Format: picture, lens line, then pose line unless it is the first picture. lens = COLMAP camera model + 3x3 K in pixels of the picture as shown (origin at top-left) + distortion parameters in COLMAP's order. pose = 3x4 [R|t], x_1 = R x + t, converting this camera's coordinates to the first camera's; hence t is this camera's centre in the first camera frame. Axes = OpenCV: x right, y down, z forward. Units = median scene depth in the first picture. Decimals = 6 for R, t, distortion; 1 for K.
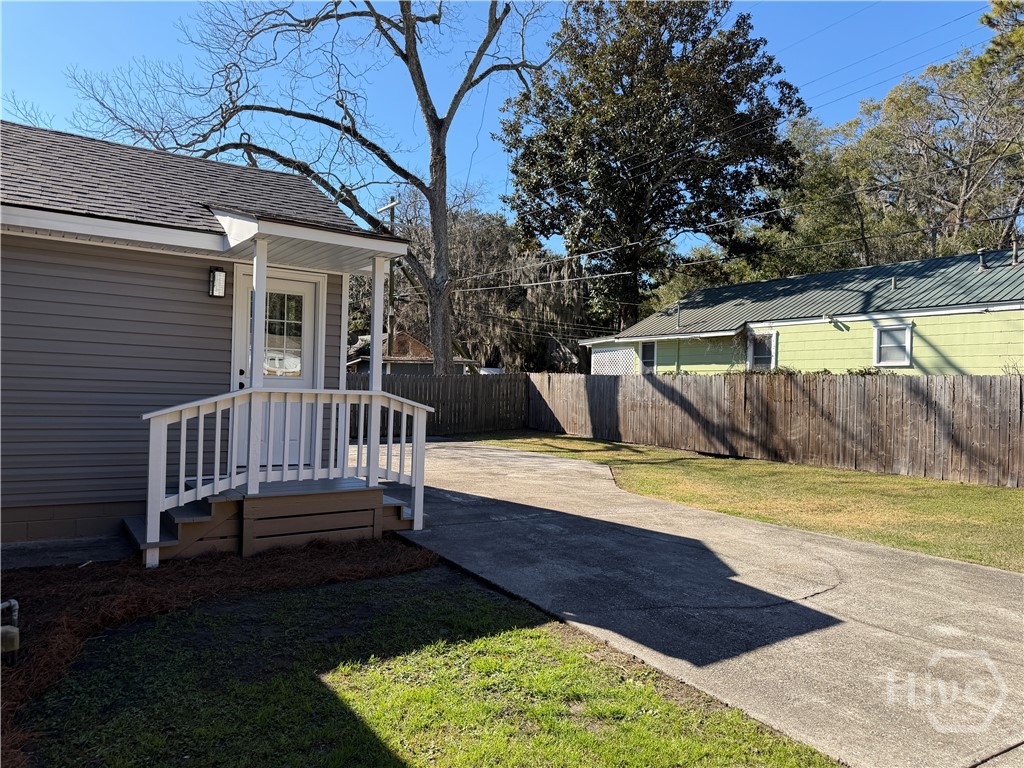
lens RADIAL K [[718.4, 0, 508.1], [0, 718.4, 383.5], [0, 0, 1]] dist [0.086145, -0.140776]
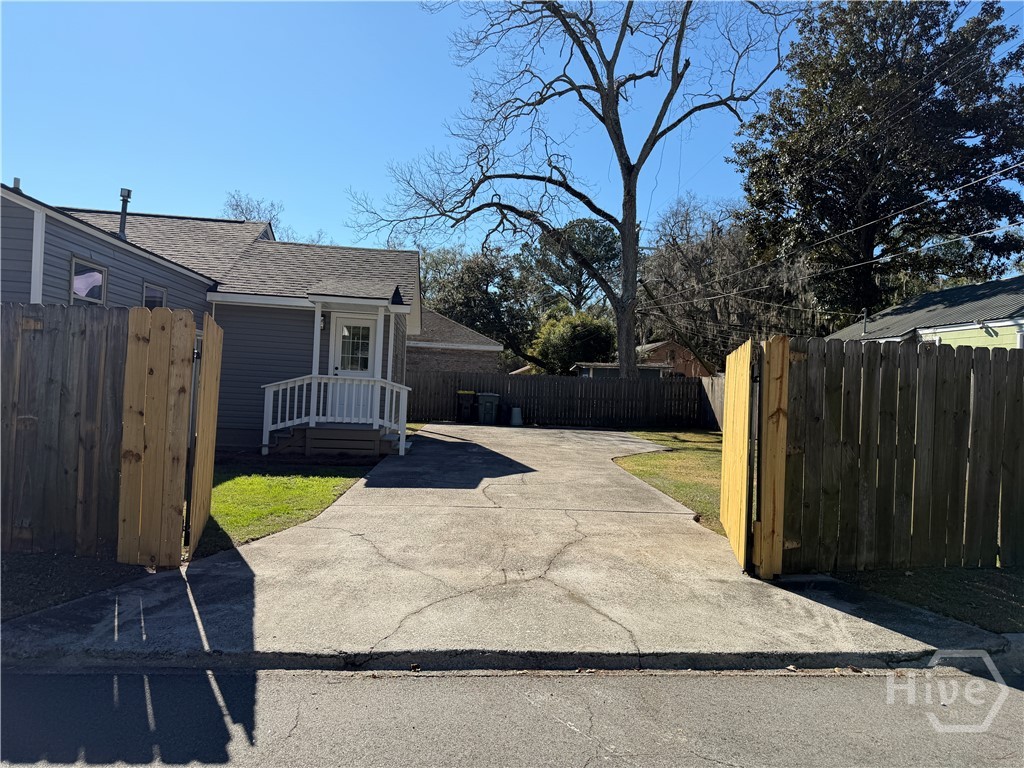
lens RADIAL K [[718.4, 0, 508.1], [0, 718.4, 383.5], [0, 0, 1]] dist [0.086145, -0.140776]
pose [[0.876342, 0.014720, -0.481465, 0.315807], [-0.020410, 0.999770, -0.006583, 0.009332], [0.481257, 0.015596, 0.876441, -0.147648]]
